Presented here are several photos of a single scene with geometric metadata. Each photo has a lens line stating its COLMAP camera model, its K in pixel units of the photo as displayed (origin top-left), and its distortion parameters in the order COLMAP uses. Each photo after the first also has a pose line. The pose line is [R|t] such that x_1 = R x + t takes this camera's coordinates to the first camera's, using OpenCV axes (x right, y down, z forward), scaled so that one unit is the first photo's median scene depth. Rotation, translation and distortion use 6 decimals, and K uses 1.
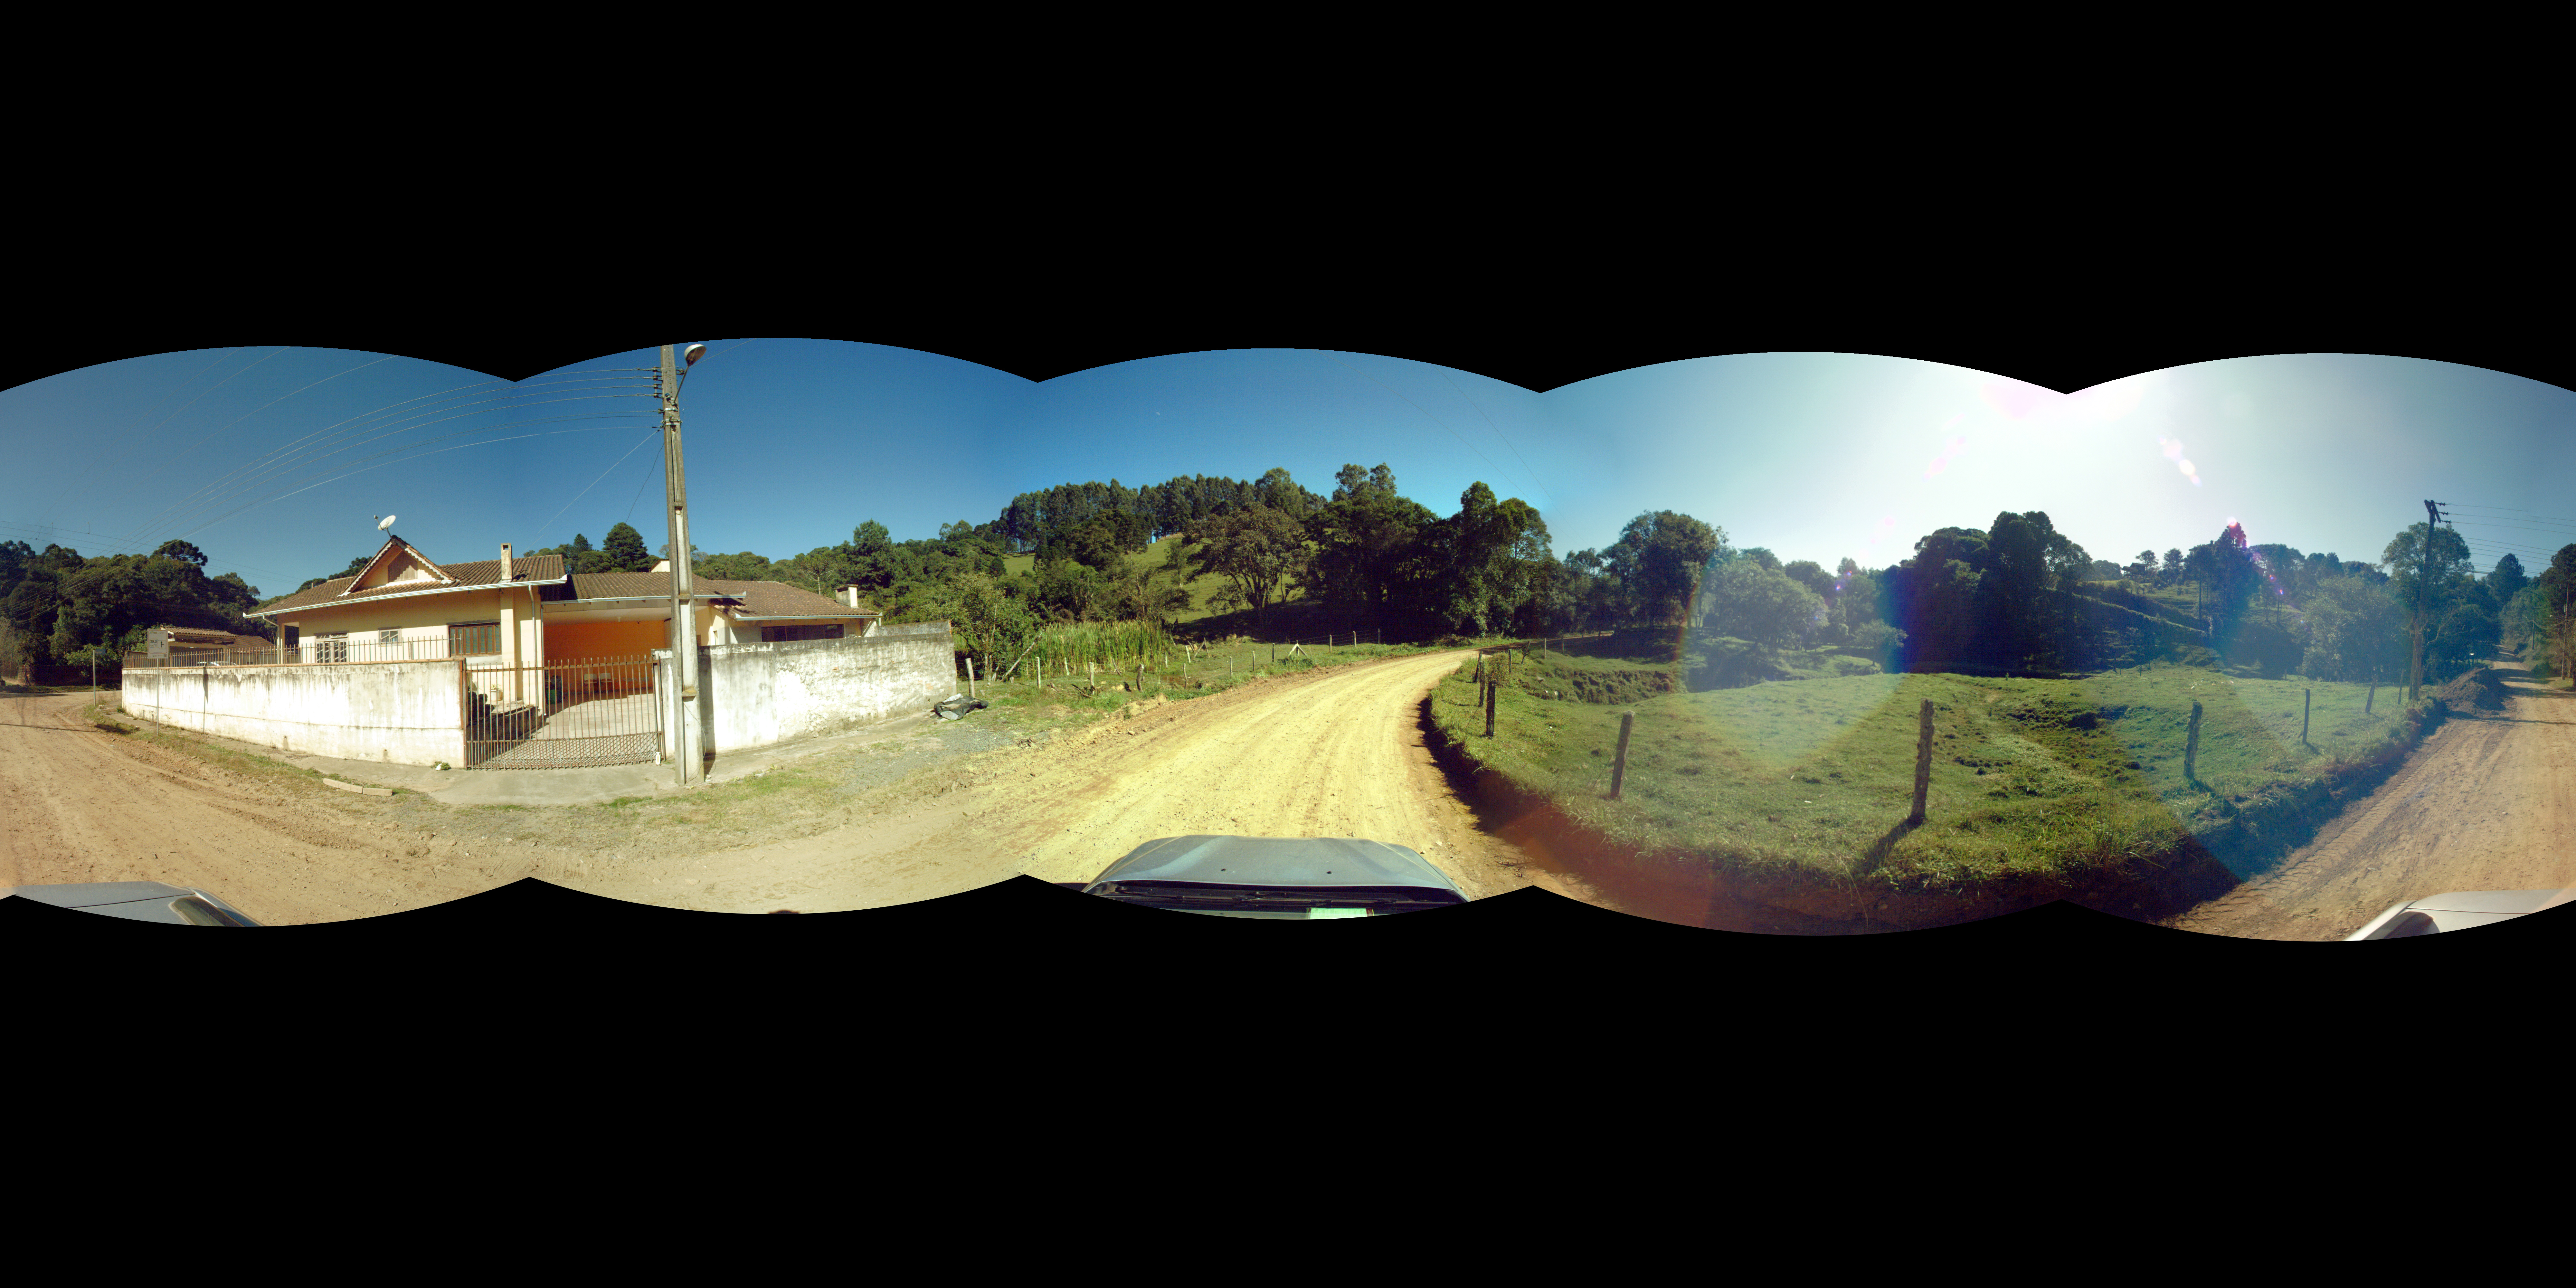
lens RADIAL K [[3661.3, 0, 1287.8], [0, 3661.3, 643.9], [0, 0, 1]] dist [-0.006837, 0.007751]
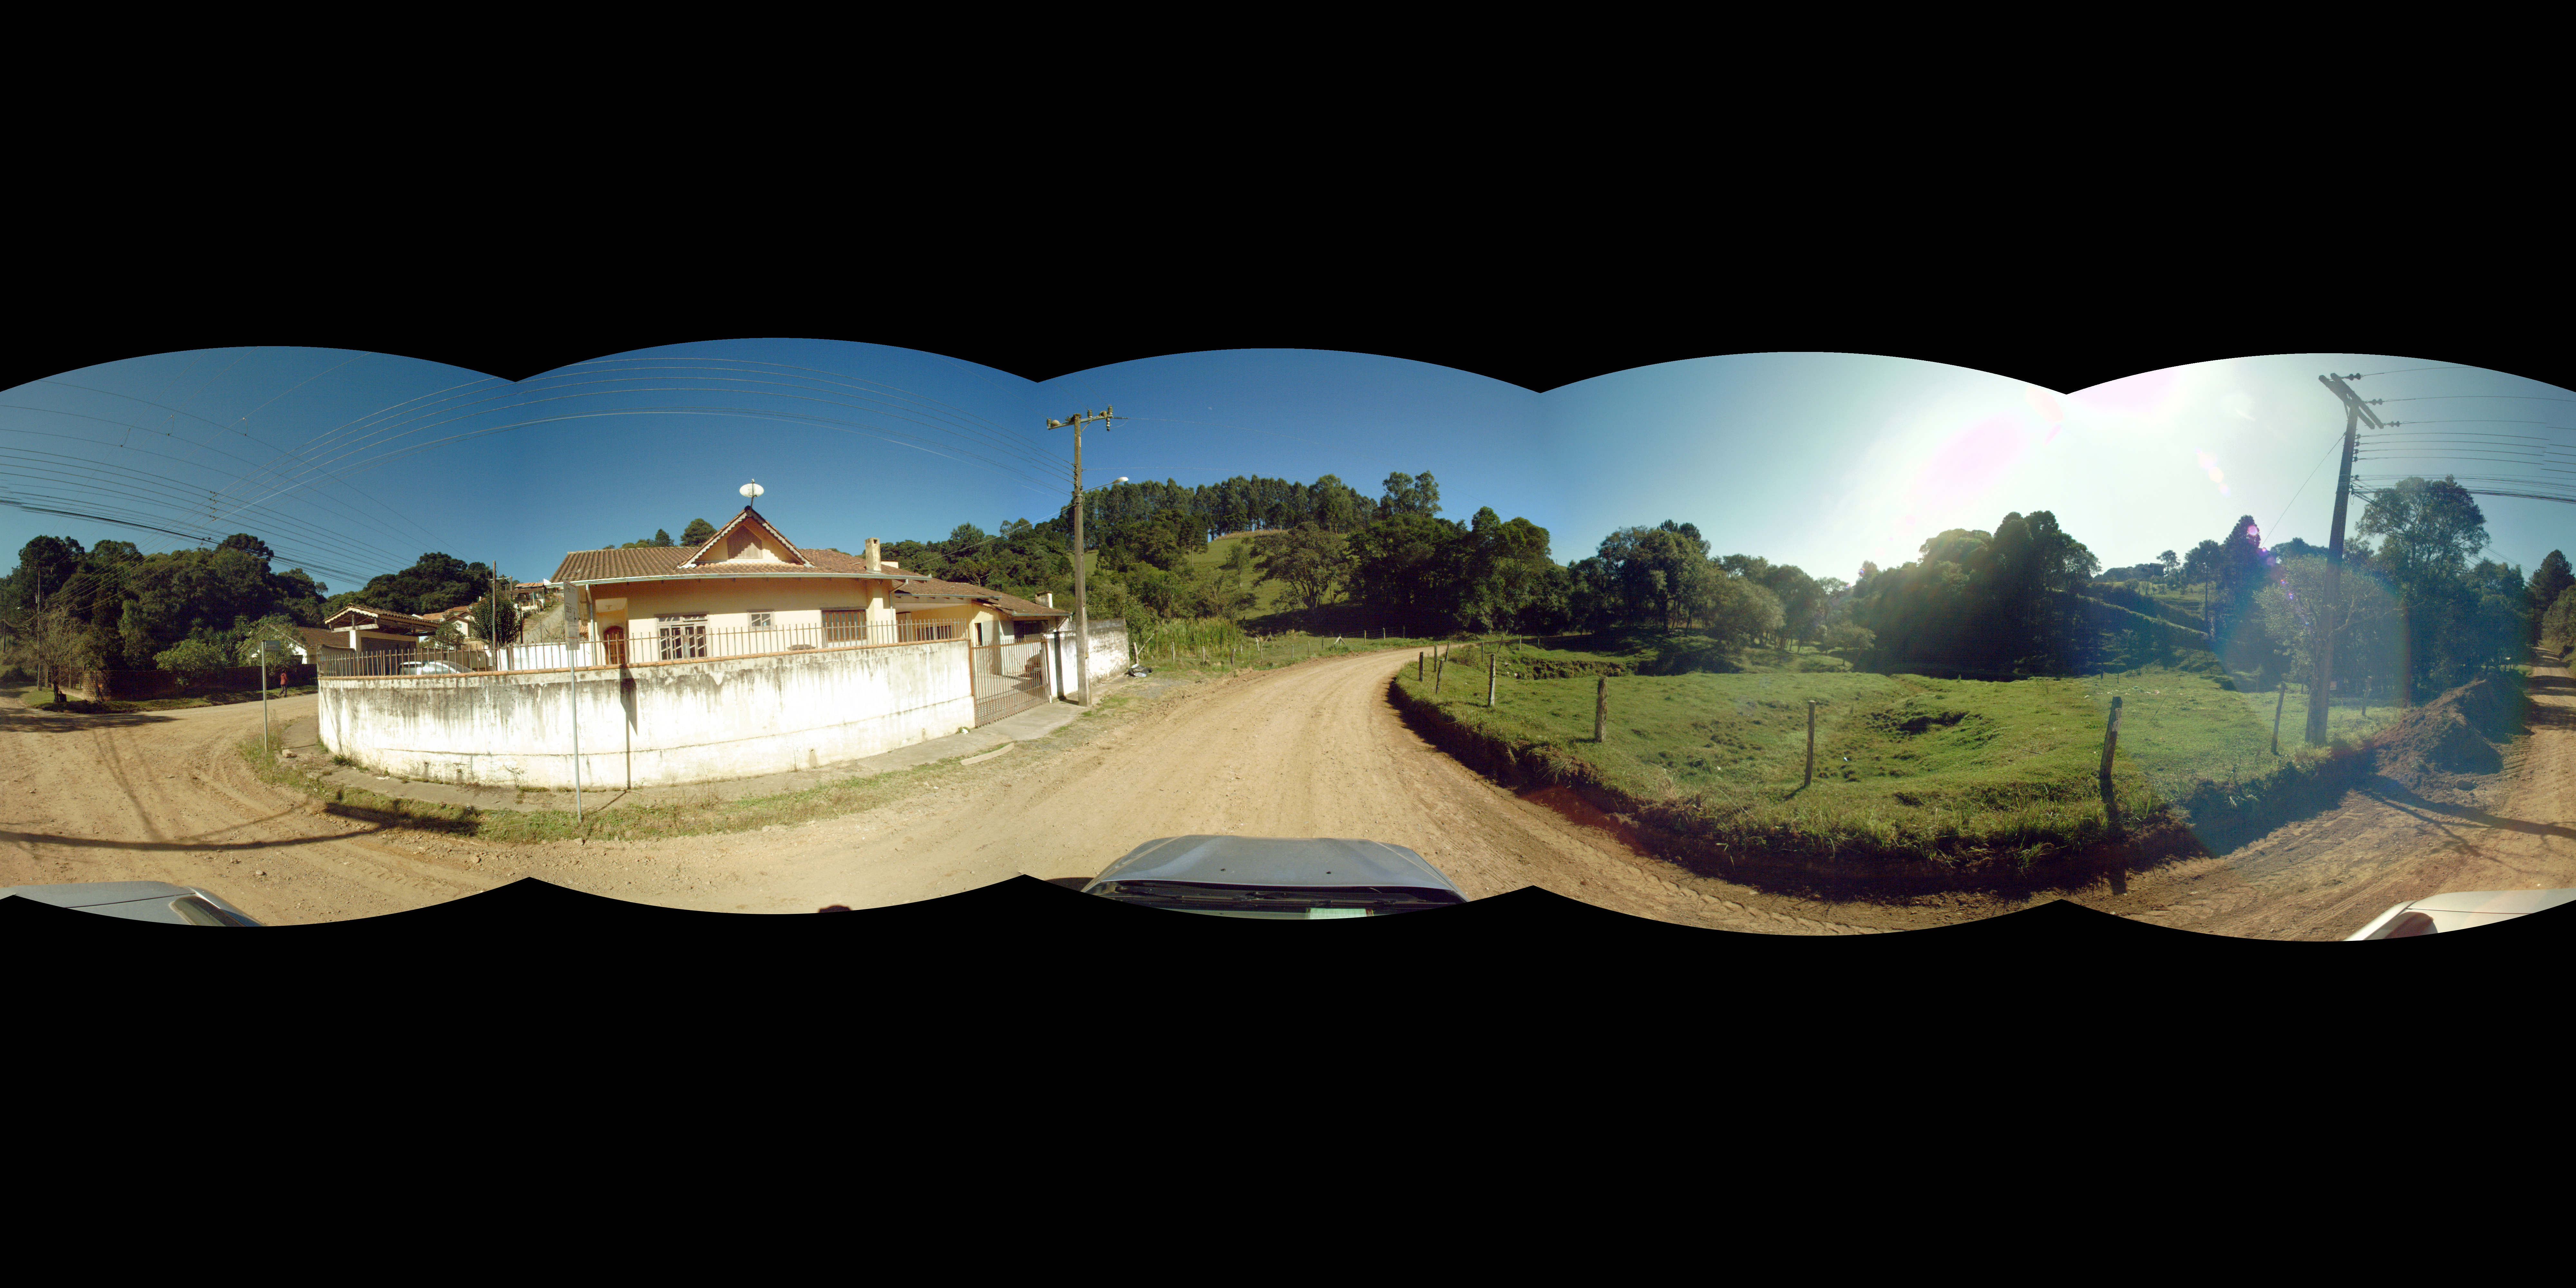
lens RADIAL K [[4062.5, 0, 1286.1], [0, 4062.5, 643.9], [0, 0, 1]] dist [-0.005456, 0.017337]
pose [[0.999900, 0.001813, -0.014008, 0.001209], [-0.001804, 0.999998, 0.000667, 0.000730], [0.014009, -0.000642, 0.999902, -0.184382]]
